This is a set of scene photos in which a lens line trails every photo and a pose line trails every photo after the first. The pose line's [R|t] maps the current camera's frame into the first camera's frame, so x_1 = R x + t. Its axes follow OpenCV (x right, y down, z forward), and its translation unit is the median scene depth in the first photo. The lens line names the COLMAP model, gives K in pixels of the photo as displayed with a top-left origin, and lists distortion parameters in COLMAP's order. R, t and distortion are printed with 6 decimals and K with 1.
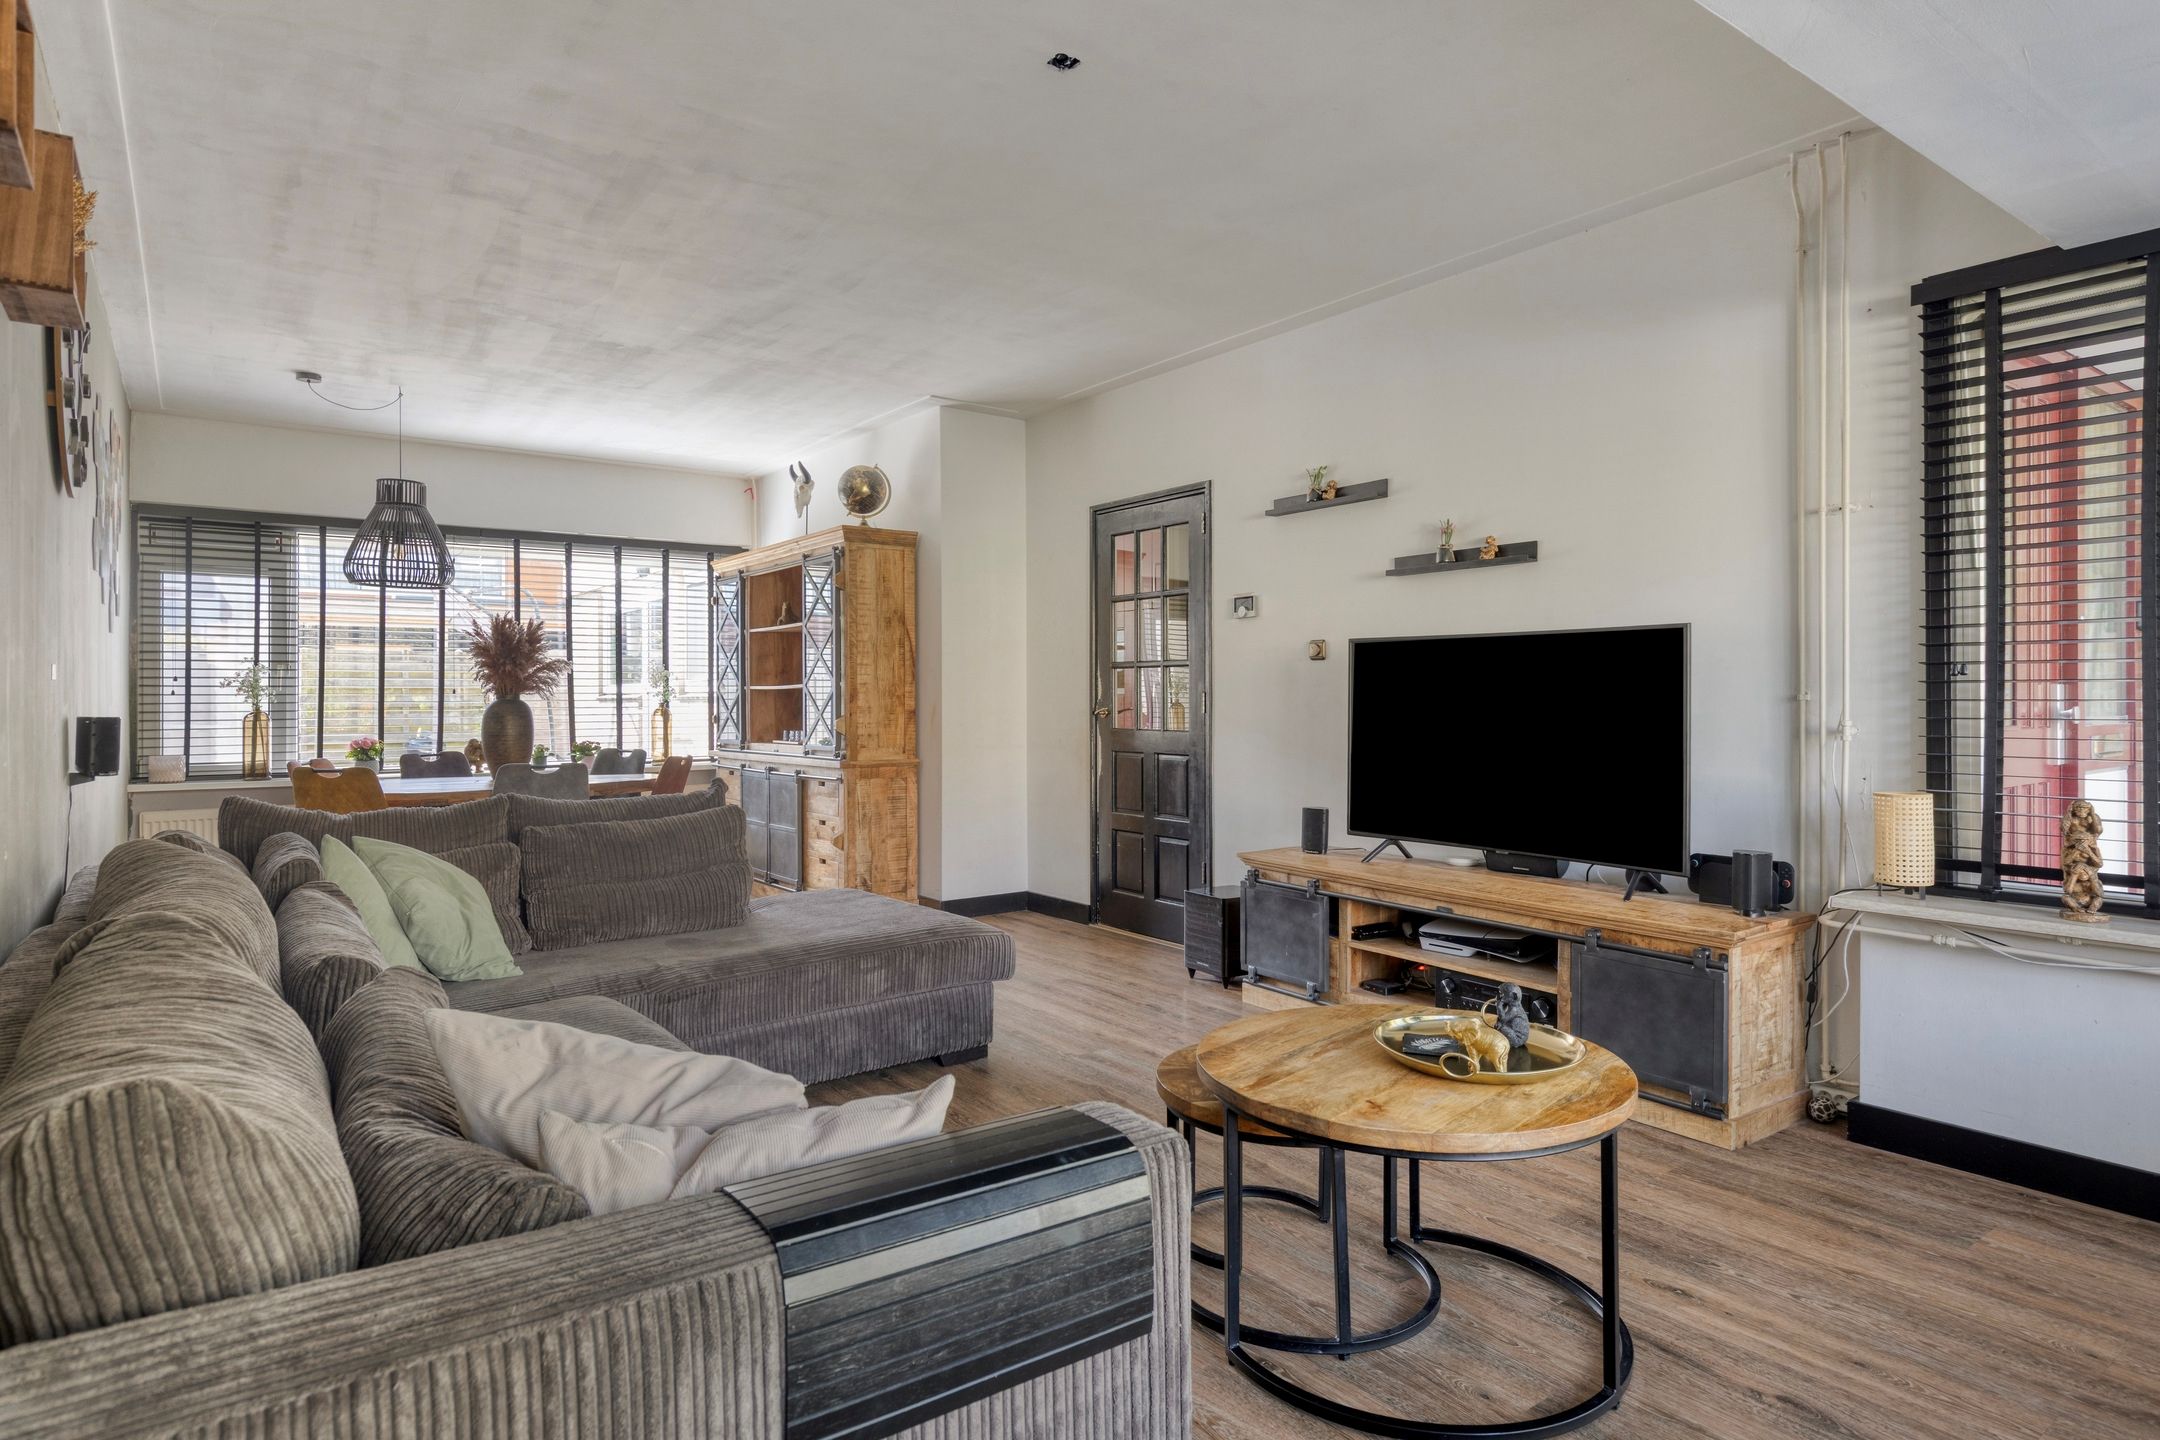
lens RADIAL K [[1197.7, 0, 1075.1], [0, 1197.7, 690.1], [0, 0, 1]] dist [0.002261, 0.000355]
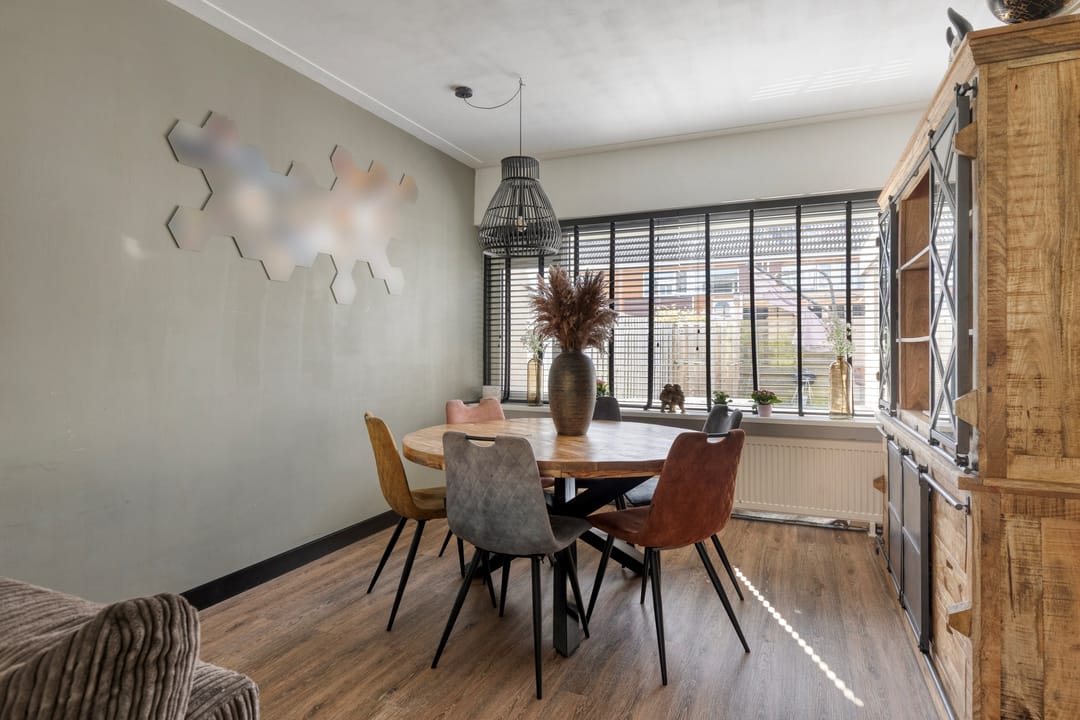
lens RADIAL K [[598.8, 0, 537.6], [0, 598.8, 345.1], [0, 0, 1]] dist [0.002261, 0.000355]
pose [[0.511761, 0.000201, -0.859128, -0.062055], [-0.000647, 1.000000, -0.000152, 0.001205], [0.859128, 0.000633, 0.511761, 0.690159]]
